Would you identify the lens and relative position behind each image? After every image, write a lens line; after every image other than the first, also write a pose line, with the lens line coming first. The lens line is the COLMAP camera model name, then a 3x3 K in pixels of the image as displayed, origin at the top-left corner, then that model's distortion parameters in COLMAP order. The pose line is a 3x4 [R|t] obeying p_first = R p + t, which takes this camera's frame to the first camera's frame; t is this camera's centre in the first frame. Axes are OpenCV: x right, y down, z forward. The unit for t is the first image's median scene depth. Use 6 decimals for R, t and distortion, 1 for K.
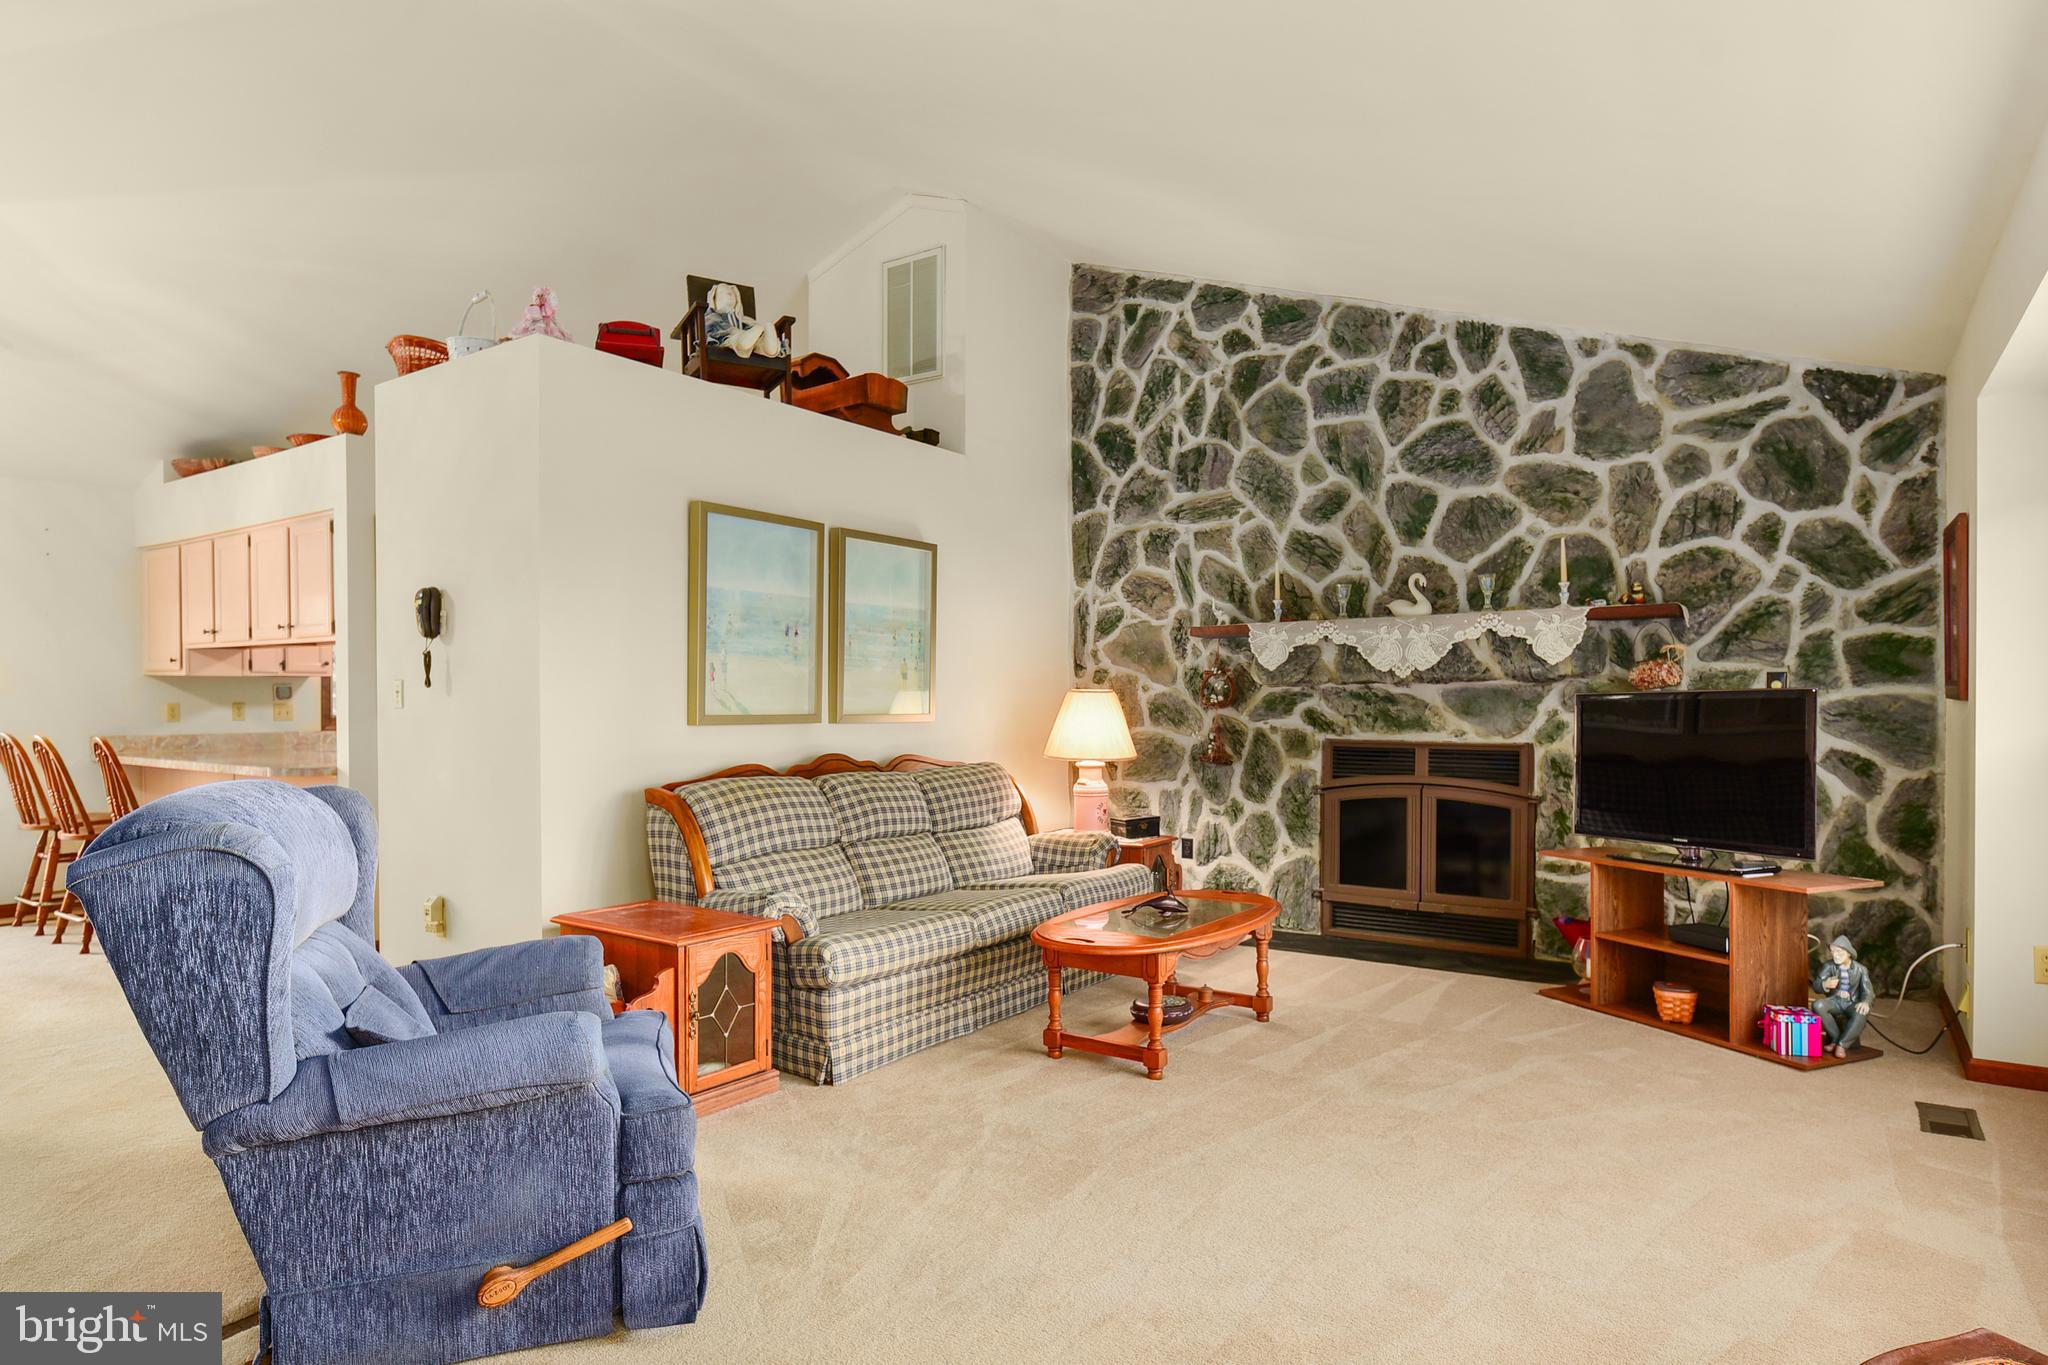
lens RADIAL K [[1159.2, 0, 1024.0], [0, 1159.2, 682.5], [0, 0, 1]] dist [-0.002877, -0.001168]
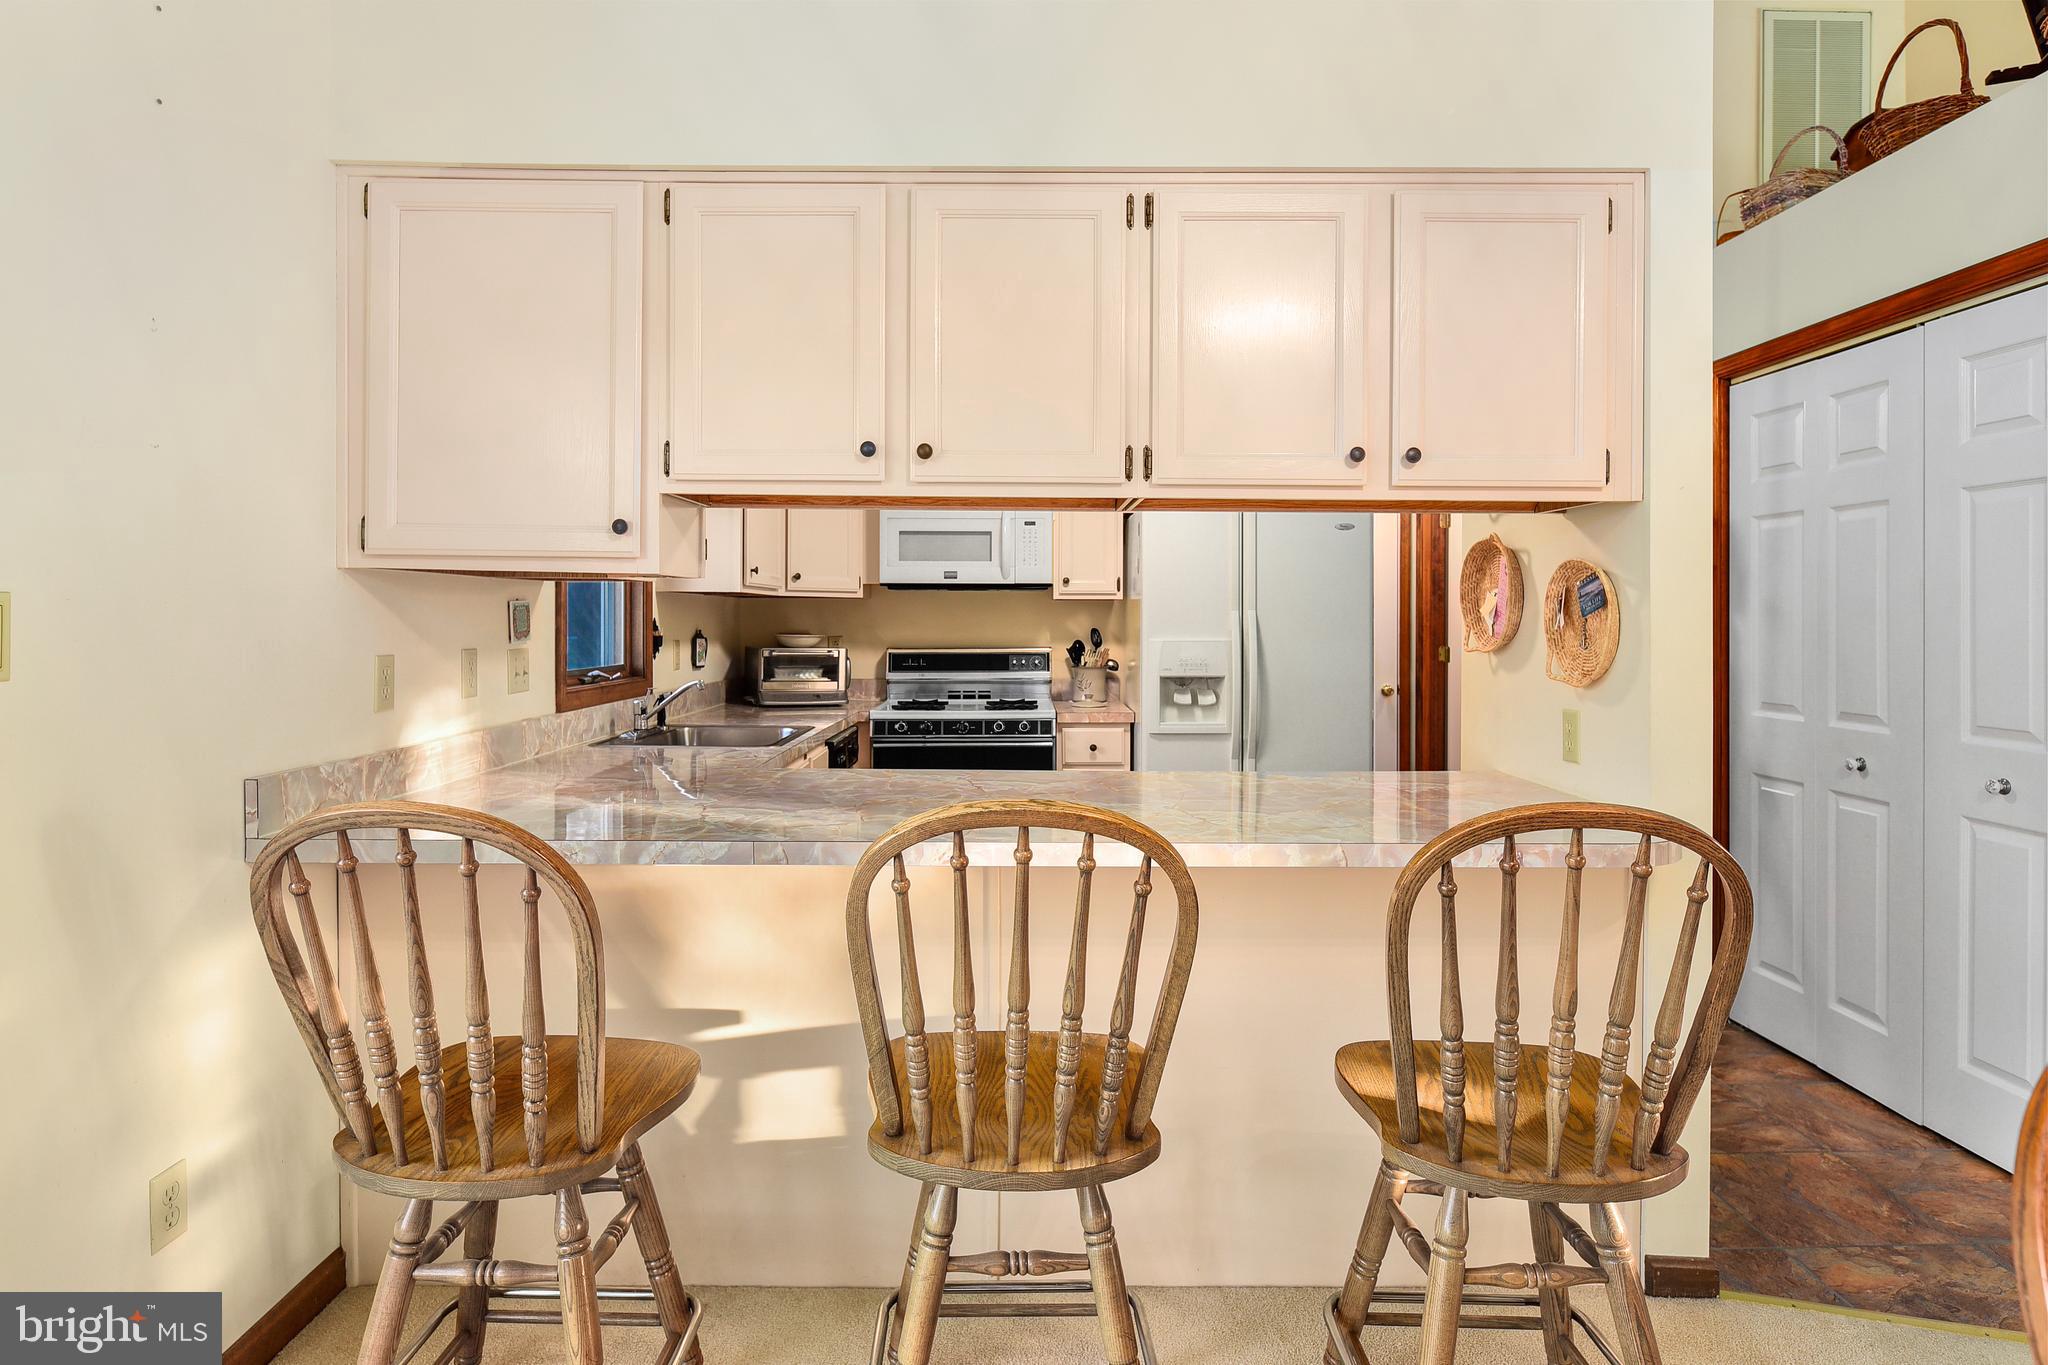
lens RADIAL K [[1116.7, 0, 1023.1], [0, 1116.7, 620.8], [0, 0, 1]] dist [-0.007008, -0.001861]
pose [[0.814951, 0.003005, 0.579522, -0.815934], [-0.009654, 0.999918, 0.008390, 0.003908], [-0.579449, -0.012432, 0.814913, 0.665942]]
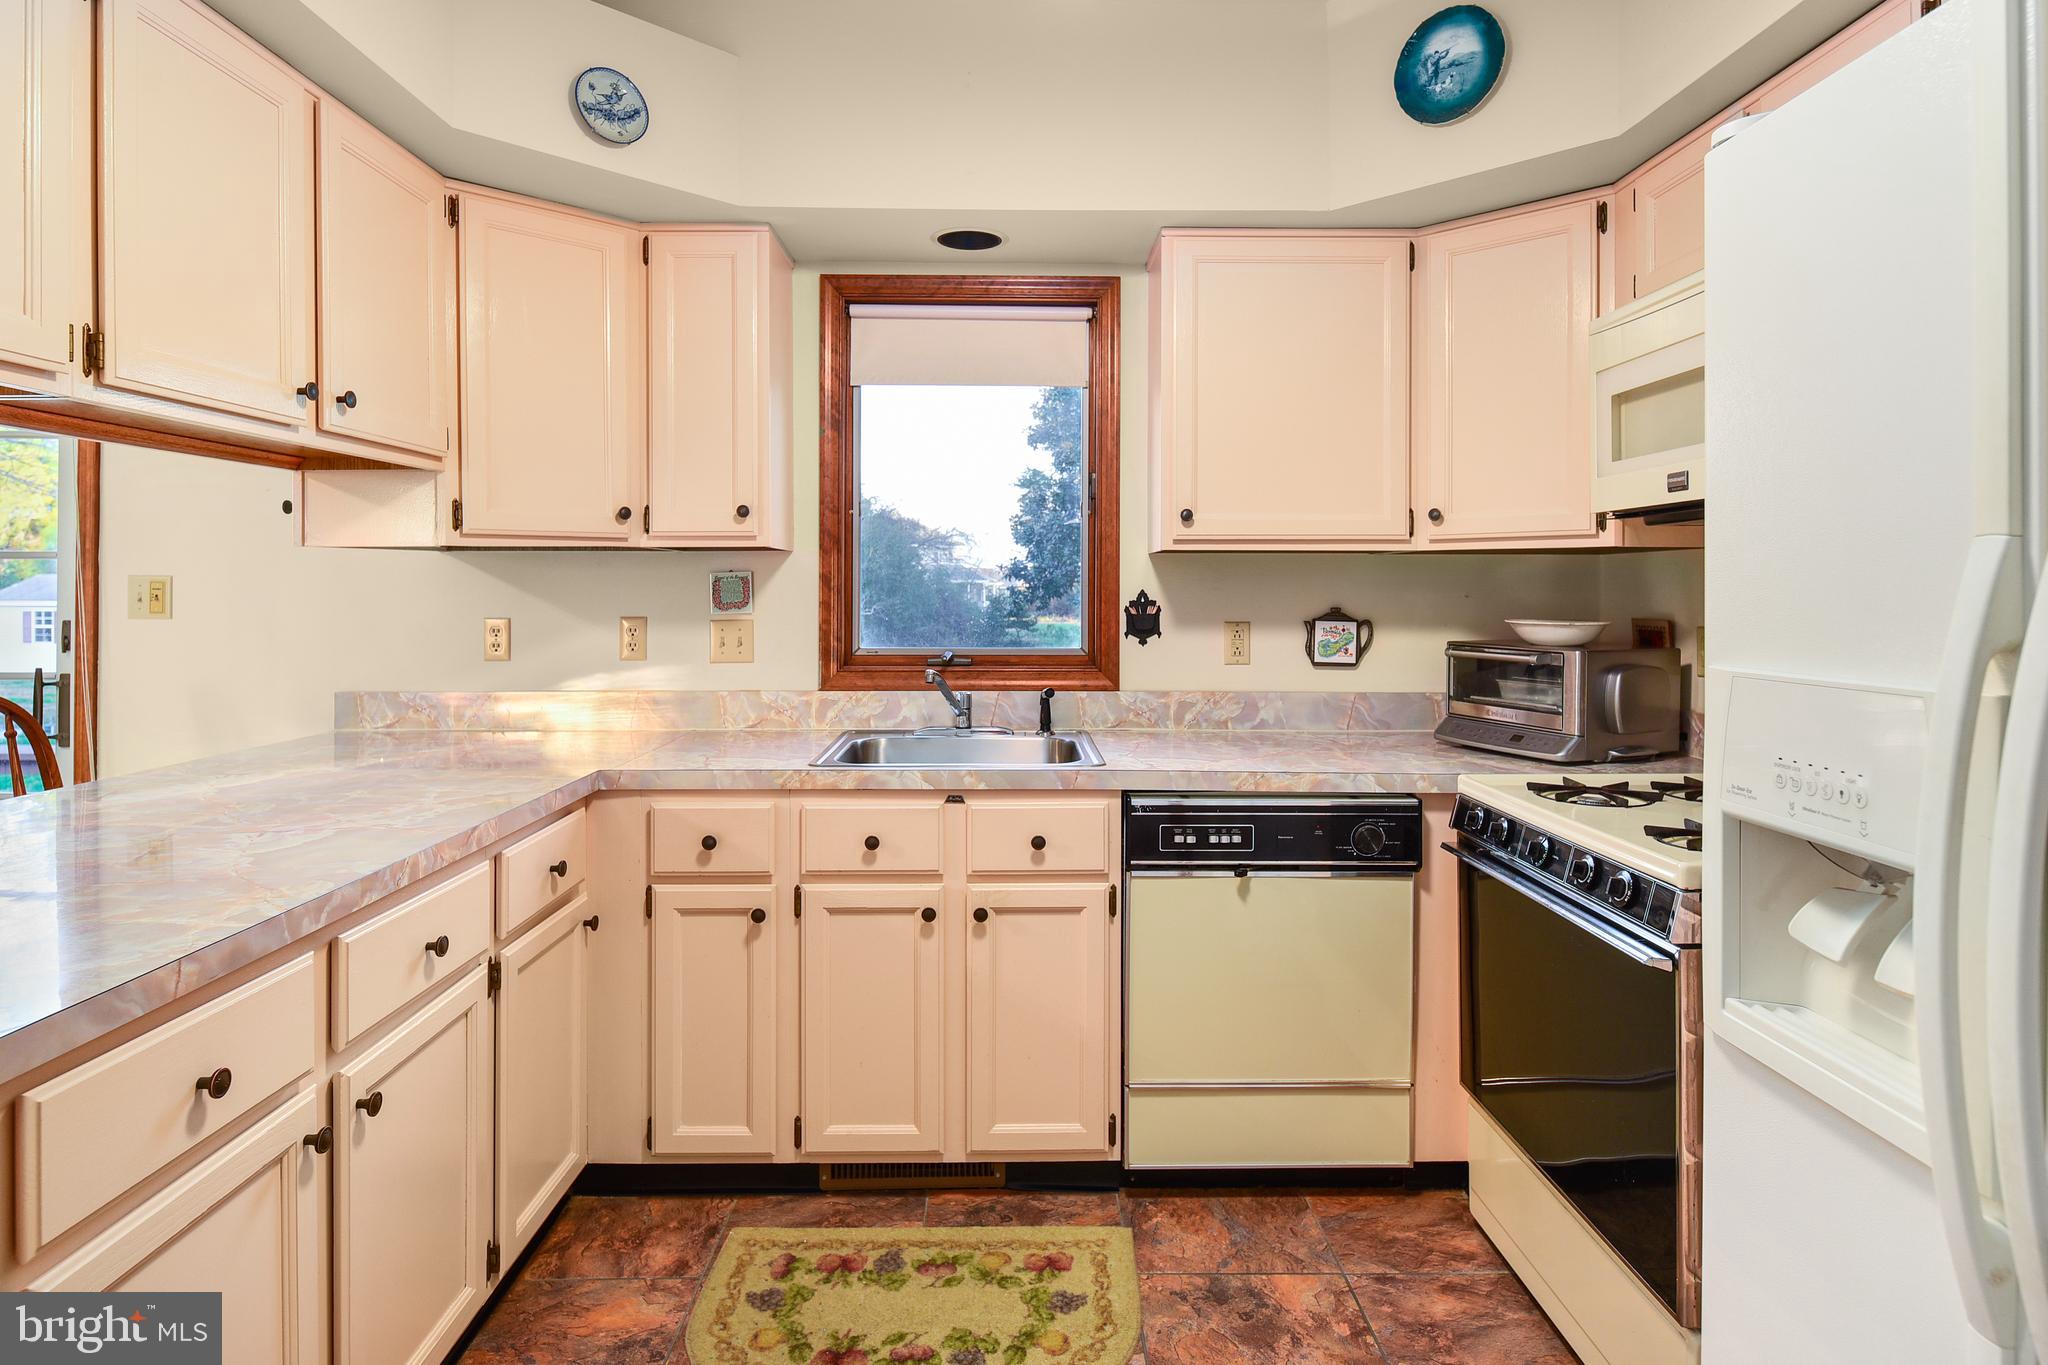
lens RADIAL K [[1104.7, 0, 1027.7], [0, 1104.7, 586.9], [0, 0, 1]] dist [0.000291, -0.000095]
pose [[0.584953, -0.000077, -0.811067, -0.303587], [0.005379, 0.999978, 0.003784, 0.006593], [0.811049, -0.006576, 0.584941, 0.972523]]
